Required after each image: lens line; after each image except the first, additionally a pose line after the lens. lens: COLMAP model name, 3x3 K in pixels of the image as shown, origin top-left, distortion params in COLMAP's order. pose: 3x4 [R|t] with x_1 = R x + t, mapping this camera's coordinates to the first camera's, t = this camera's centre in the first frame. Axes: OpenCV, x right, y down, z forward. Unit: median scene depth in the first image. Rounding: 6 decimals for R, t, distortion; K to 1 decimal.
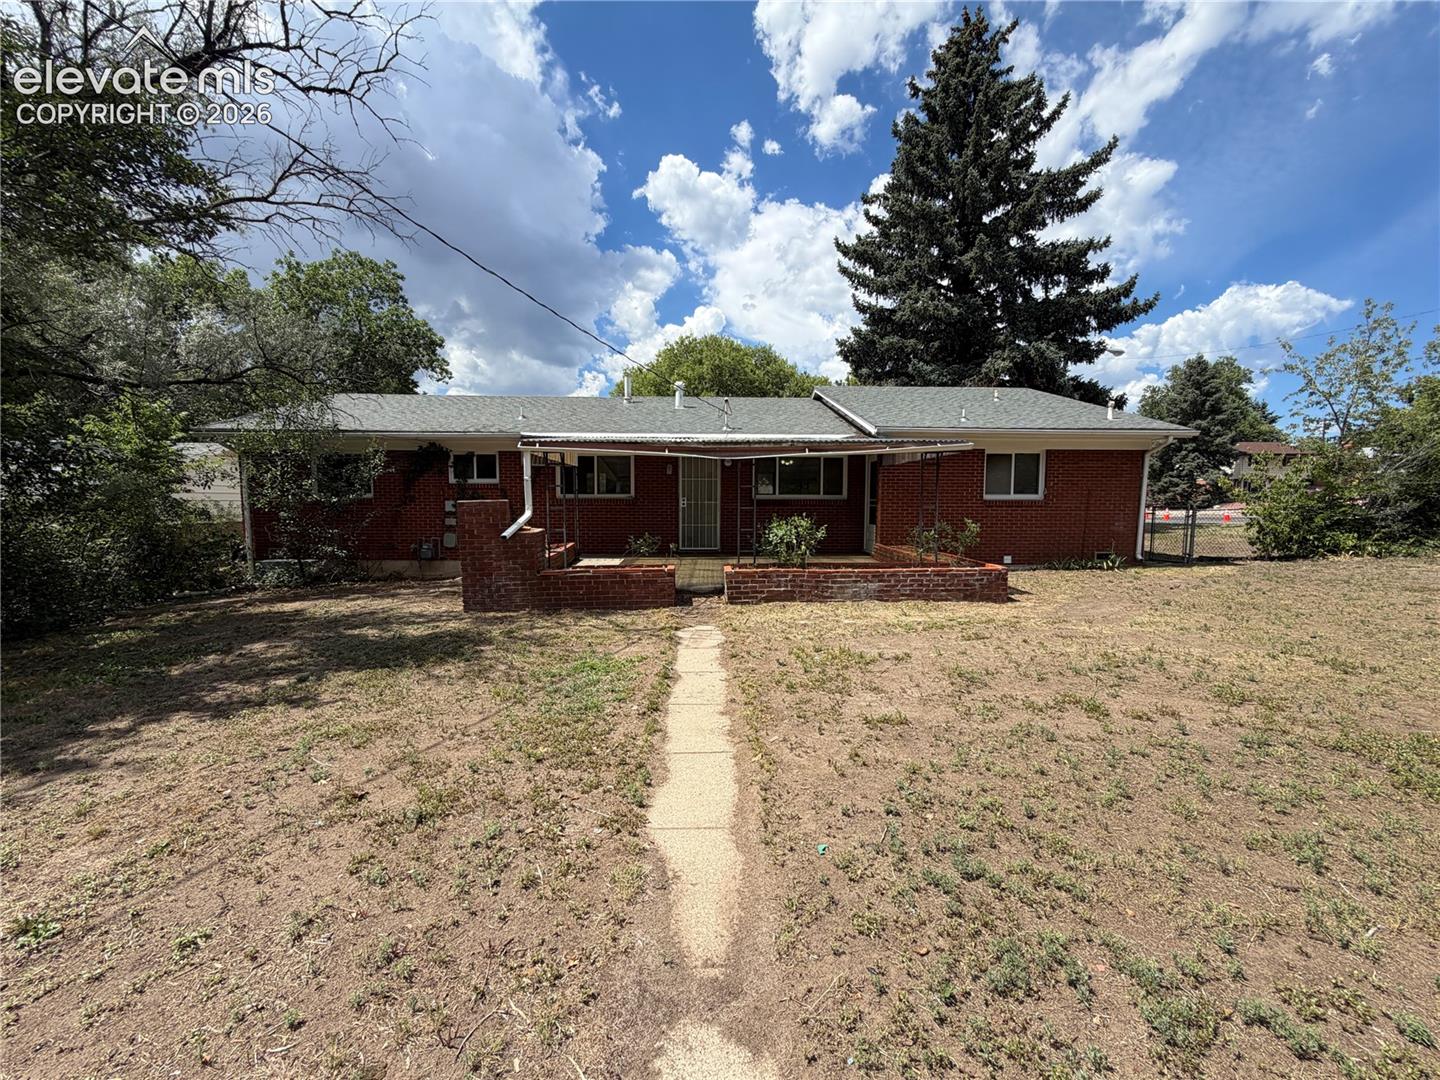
lens RADIAL K [[575.2, 0, 717.7], [0, 575.2, 543.2], [0, 0, 1]] dist [0.001307, -0.000063]
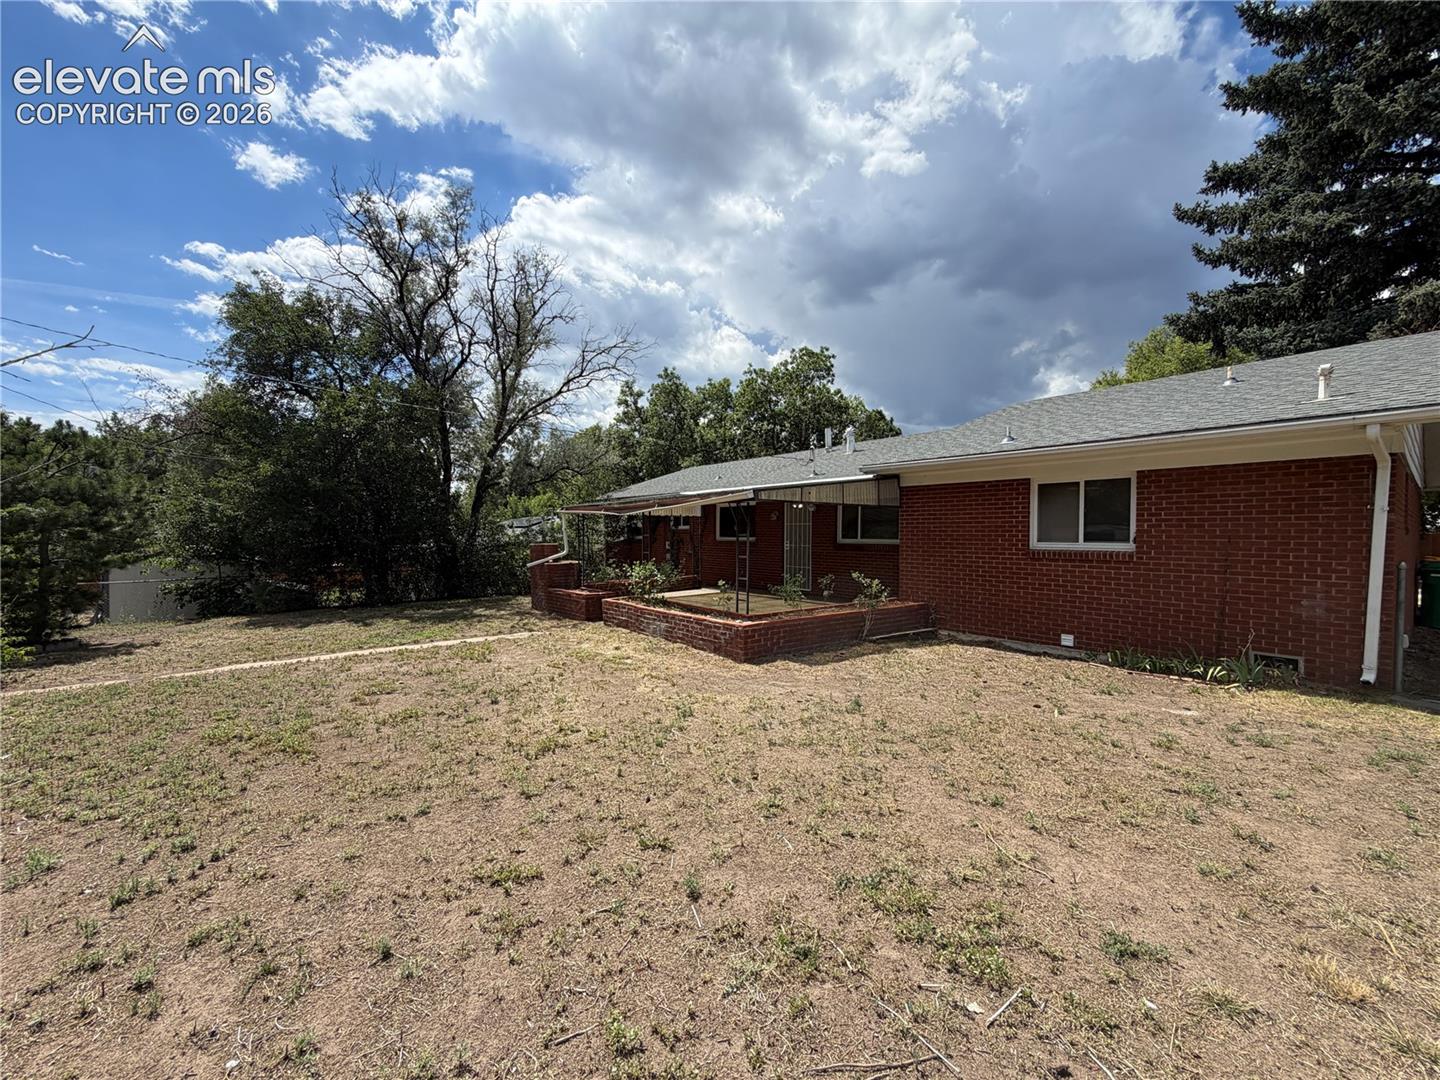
lens RADIAL K [[575.2, 0, 712.8], [0, 575.2, 540.6], [0, 0, 1]] dist [0.001307, -0.000063]
pose [[0.588468, 0.010954, -0.808447, 0.798908], [-0.063642, 0.997433, -0.032810, -0.038234], [0.806012, 0.070759, 0.587654, 0.271128]]
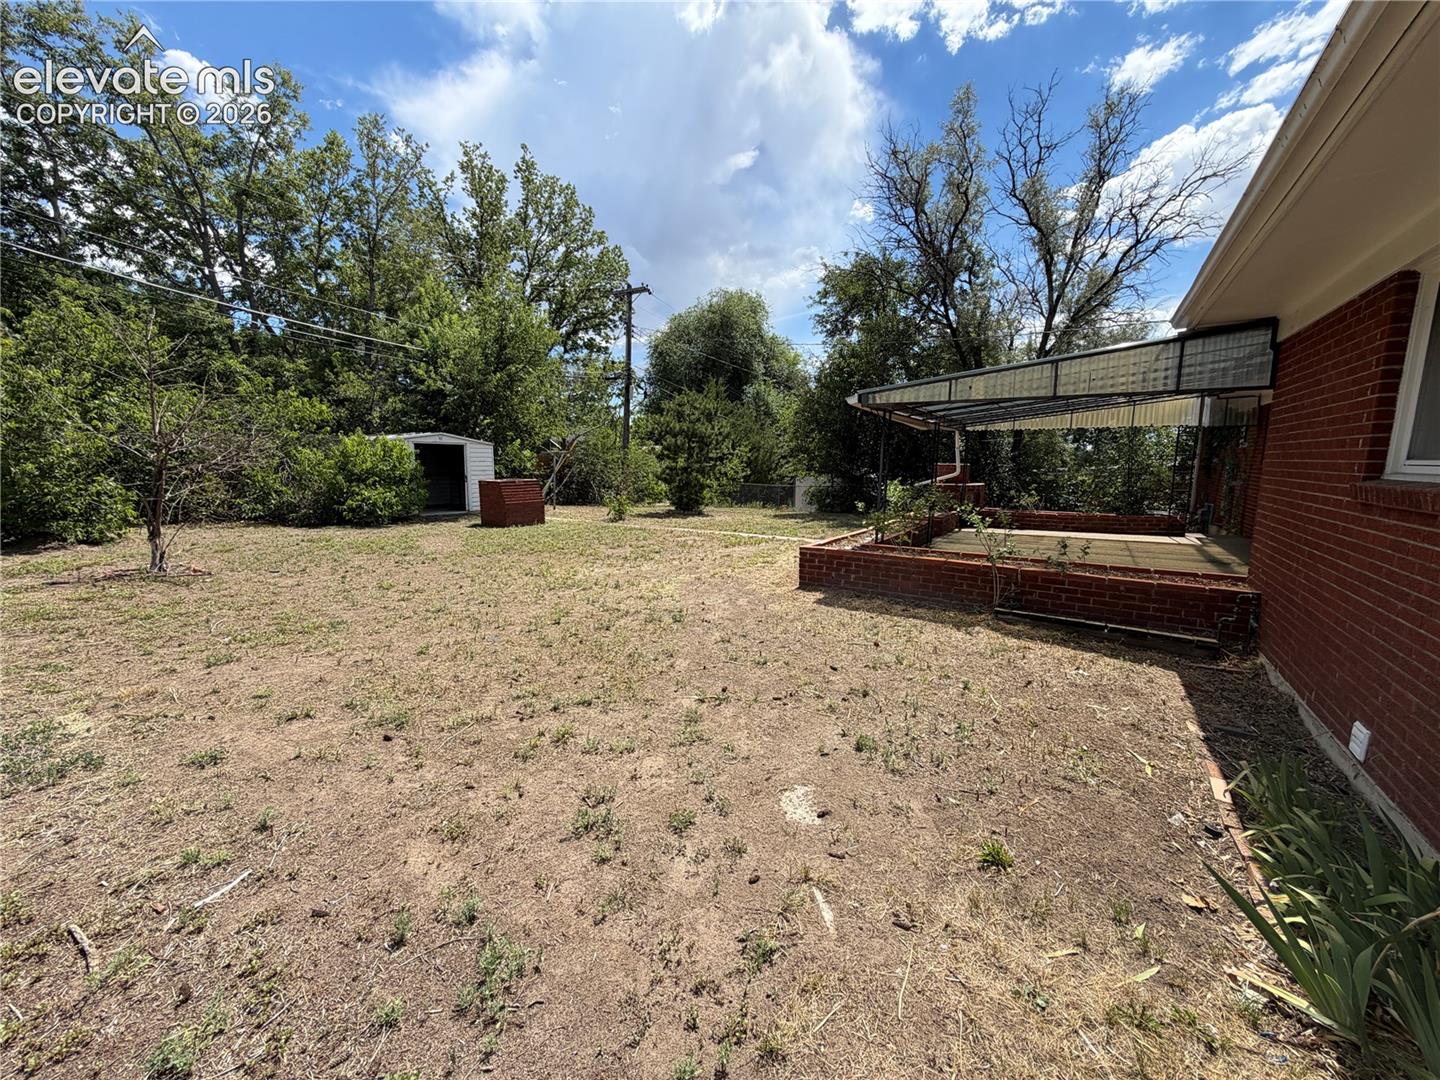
lens RADIAL K [[575.2, 0, 716.9], [0, 575.2, 540.4], [0, 0, 1]] dist [0.001307, -0.000063]
pose [[-0.575500, 0.116319, -0.809487, 0.832810], [-0.065079, 0.980180, 0.187115, -0.077606], [0.815208, 0.160365, -0.556524, 0.909876]]
